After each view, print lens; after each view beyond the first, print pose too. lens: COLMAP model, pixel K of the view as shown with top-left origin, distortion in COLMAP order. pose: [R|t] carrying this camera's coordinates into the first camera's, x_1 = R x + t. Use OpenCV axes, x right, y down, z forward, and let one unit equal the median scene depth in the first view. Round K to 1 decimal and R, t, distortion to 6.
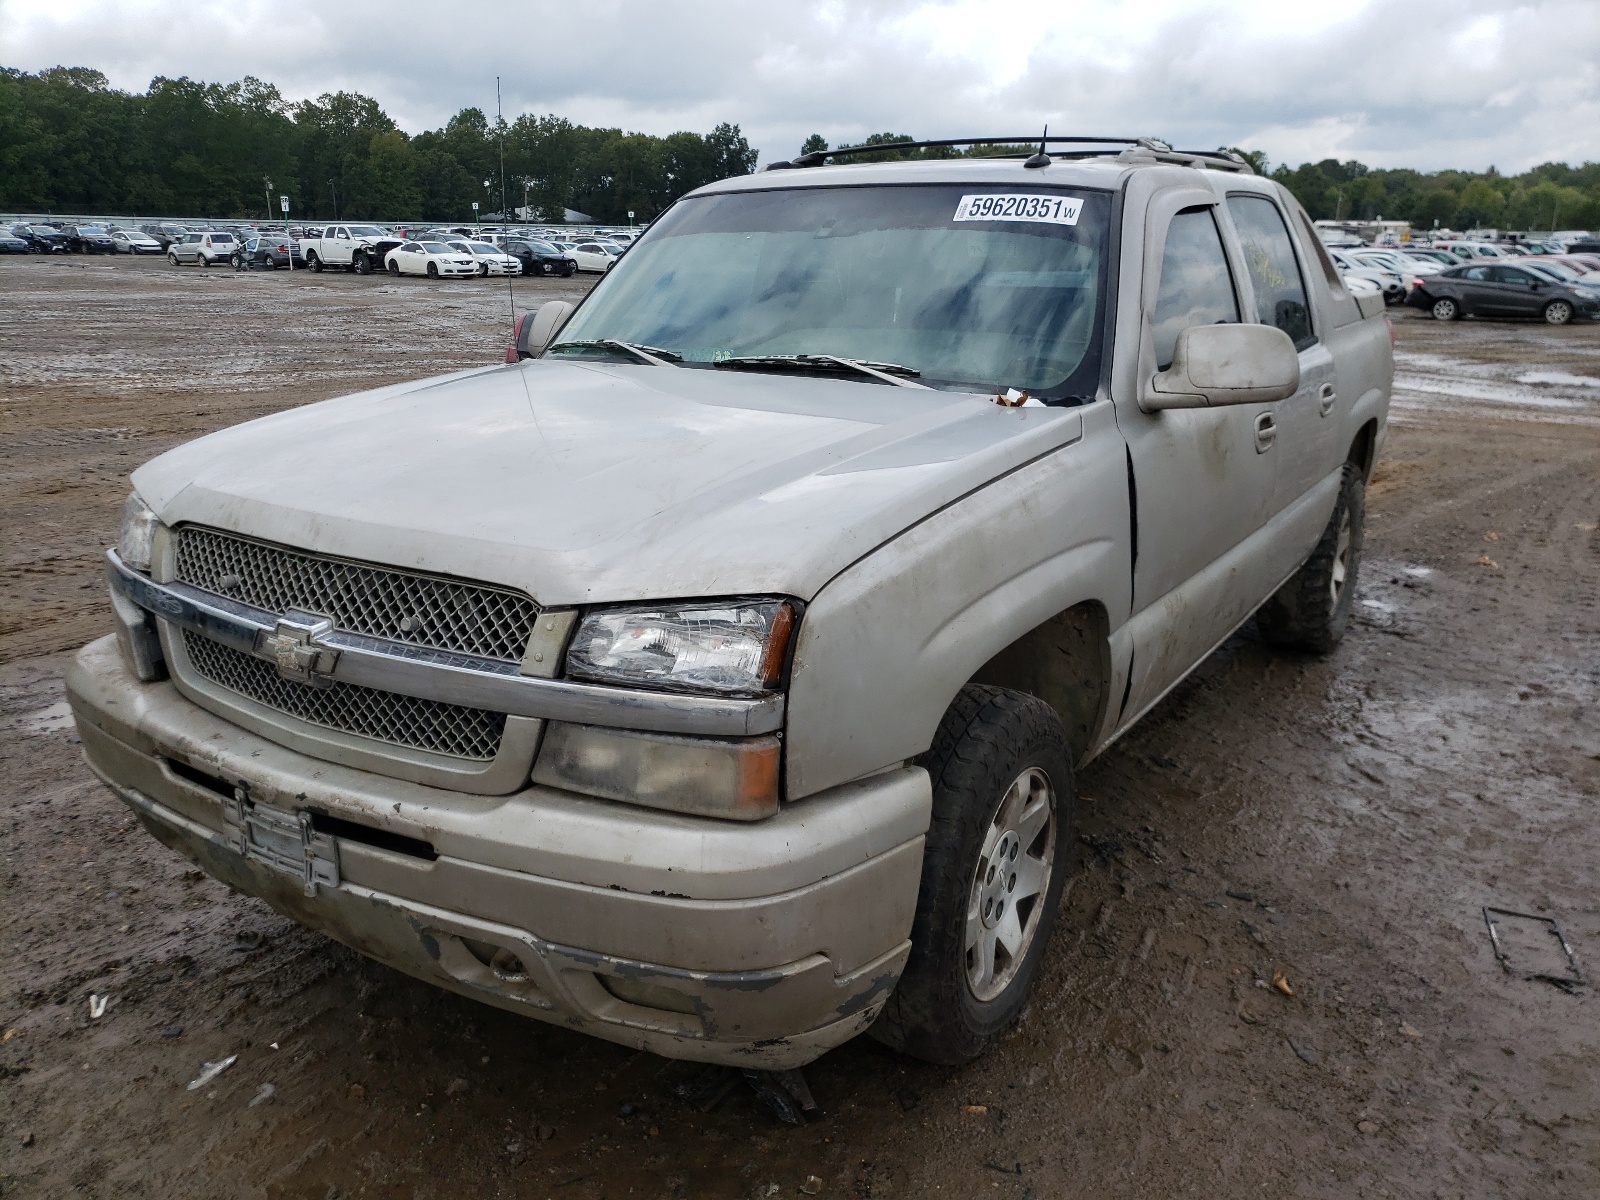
lens RADIAL K [[1218.0, 0, 793.9], [0, 1218.0, 599.0], [0, 0, 1]] dist [0.103397, -0.084497]
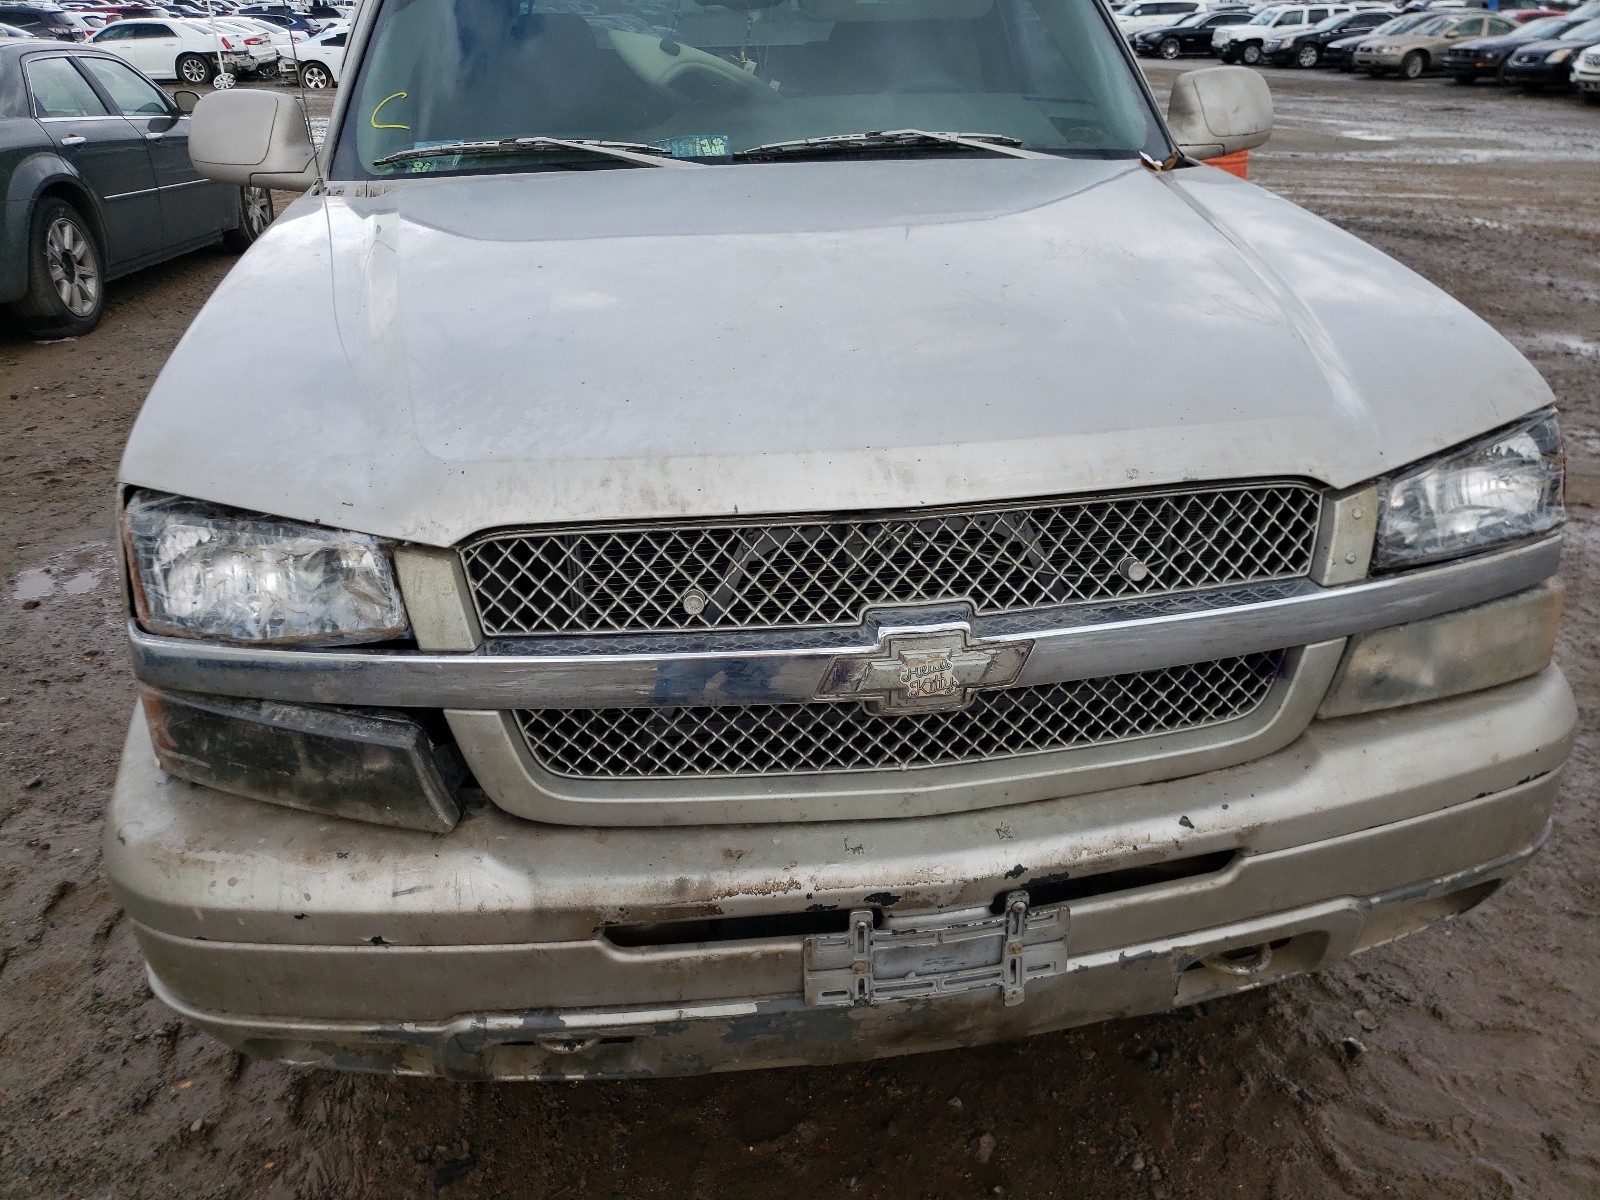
lens RADIAL K [[1254.8, 0, 805.1], [0, 1254.8, 603.1], [0, 0, 1]] dist [0.060057, -0.102003]
pose [[0.743416, -0.295702, 0.599911, -0.853342], [0.194813, 0.953800, 0.228723, -0.153137], [-0.639829, -0.053166, 0.766676, 0.576695]]
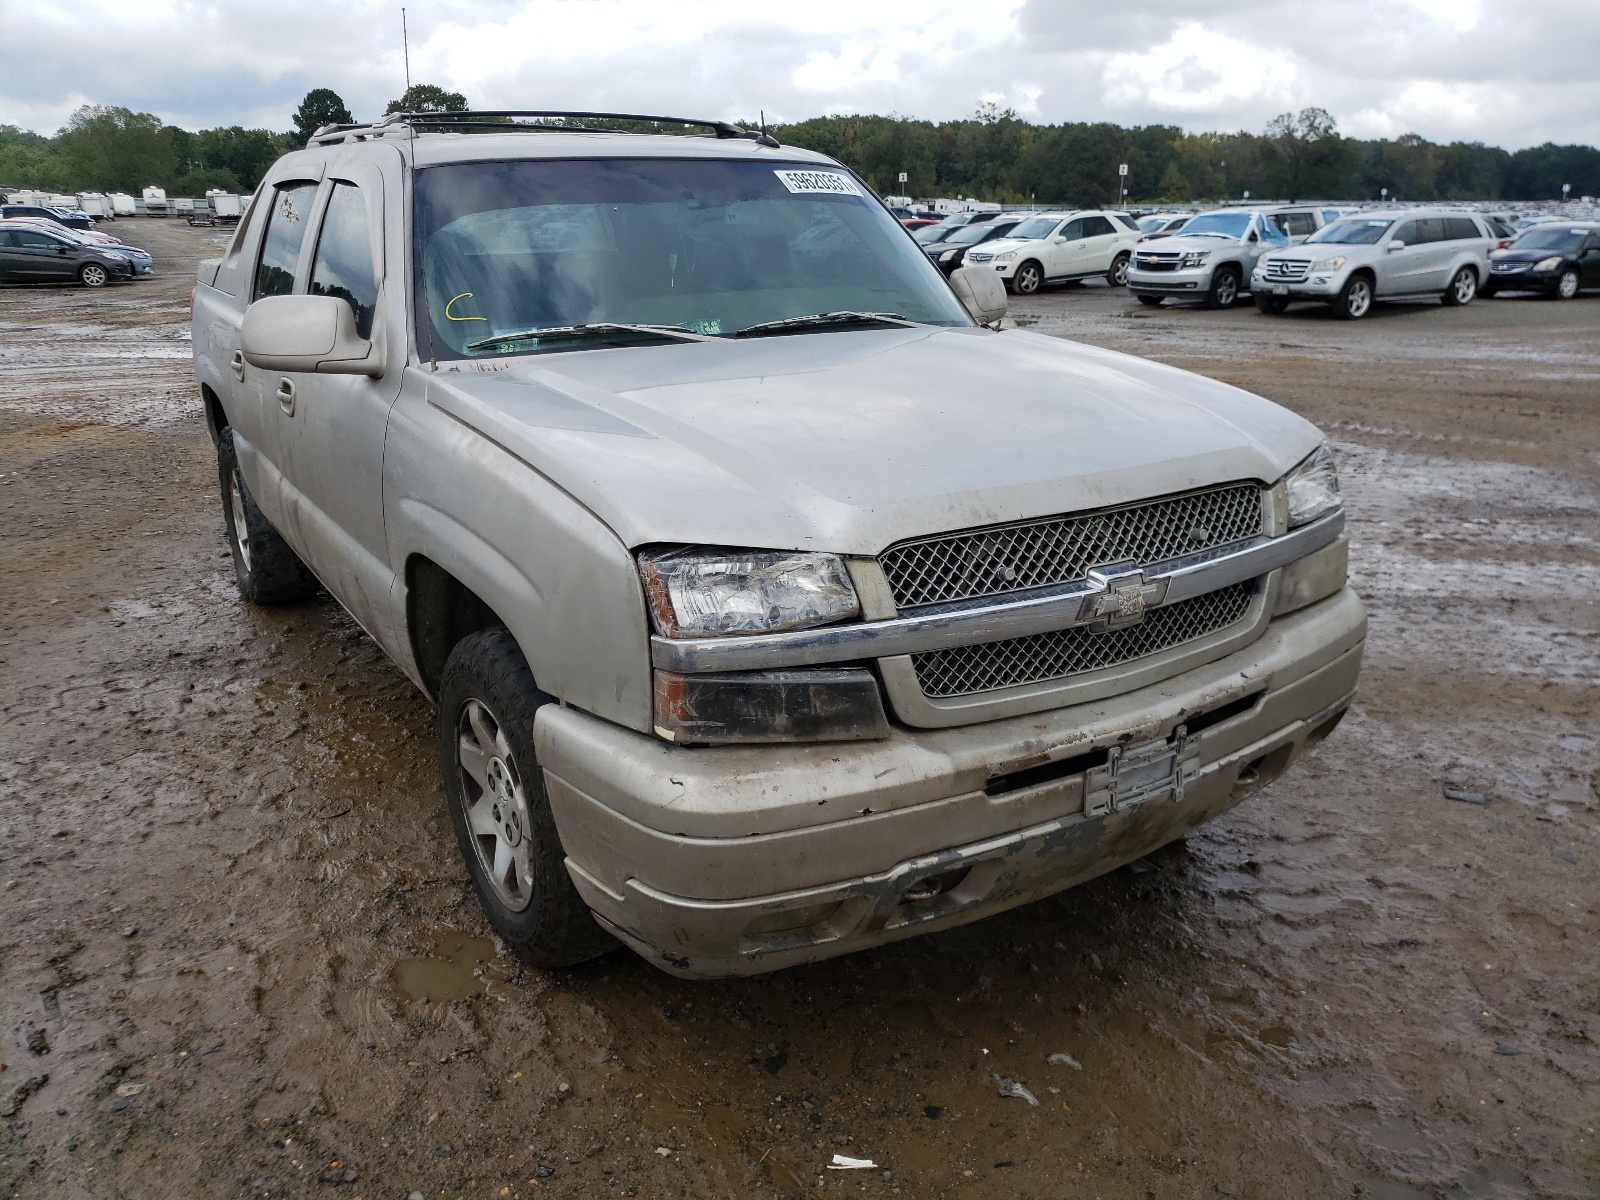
lens RADIAL K [[1218.0, 0, 793.9], [0, 1218.0, 599.0], [0, 0, 1]] dist [0.103397, -0.084497]
pose [[0.416215, -0.278425, 0.865589, -1.509208], [0.255086, 0.949490, 0.182755, -0.236443], [-0.872752, 0.144734, 0.466215, 0.784018]]
